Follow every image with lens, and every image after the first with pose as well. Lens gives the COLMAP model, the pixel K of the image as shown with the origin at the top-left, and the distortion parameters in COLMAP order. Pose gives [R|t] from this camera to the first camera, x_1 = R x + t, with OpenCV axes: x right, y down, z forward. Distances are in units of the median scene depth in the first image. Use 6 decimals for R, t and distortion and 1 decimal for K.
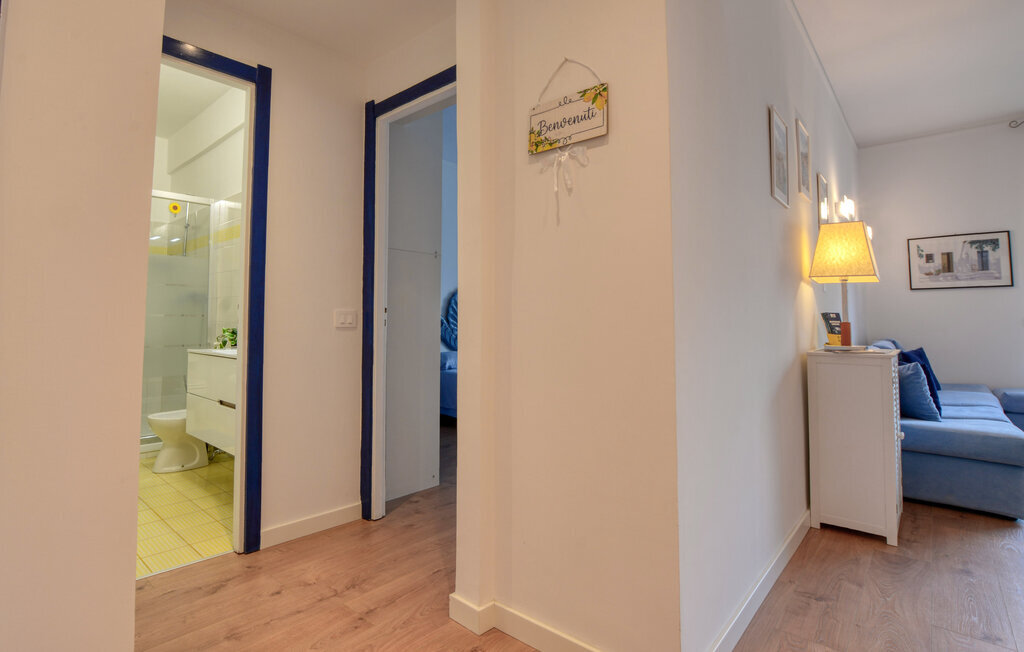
lens RADIAL K [[496.9, 0, 438.0], [0, 496.9, 295.7], [0, 0, 1]] dist [-0.031279, 0.001190]
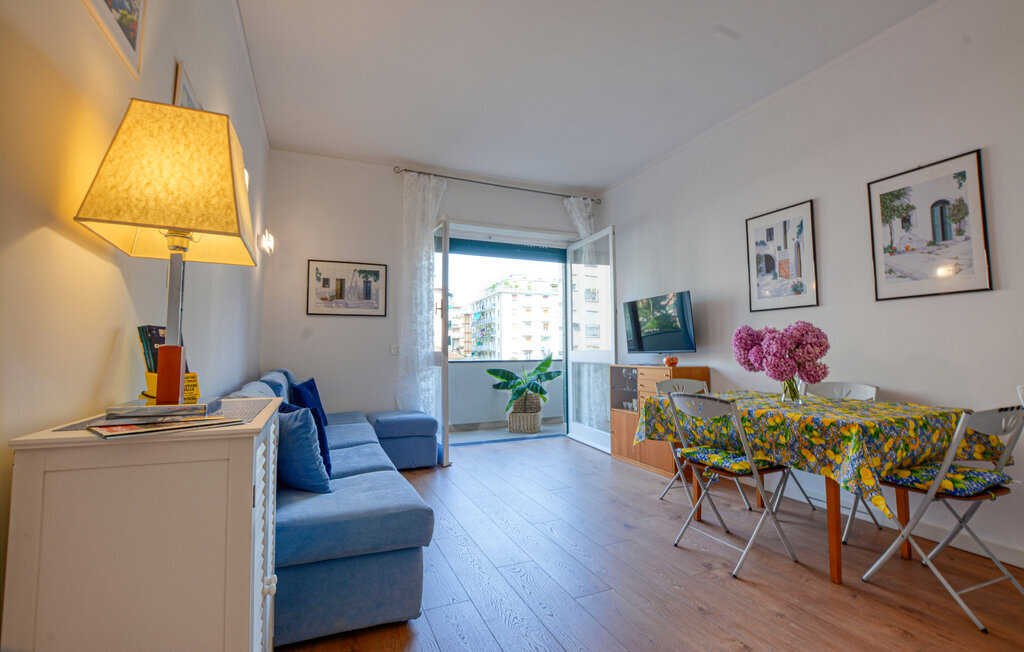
lens RADIAL K [[452.1, 0, 509.7], [0, 452.1, 312.7], [0, 0, 1]] dist [-0.002374, -0.000197]
pose [[0.365913, 0.072347, 0.927833, 0.387704], [-0.042609, 0.997231, -0.060954, 0.024988], [-0.929673, -0.017230, 0.367983, 0.391172]]
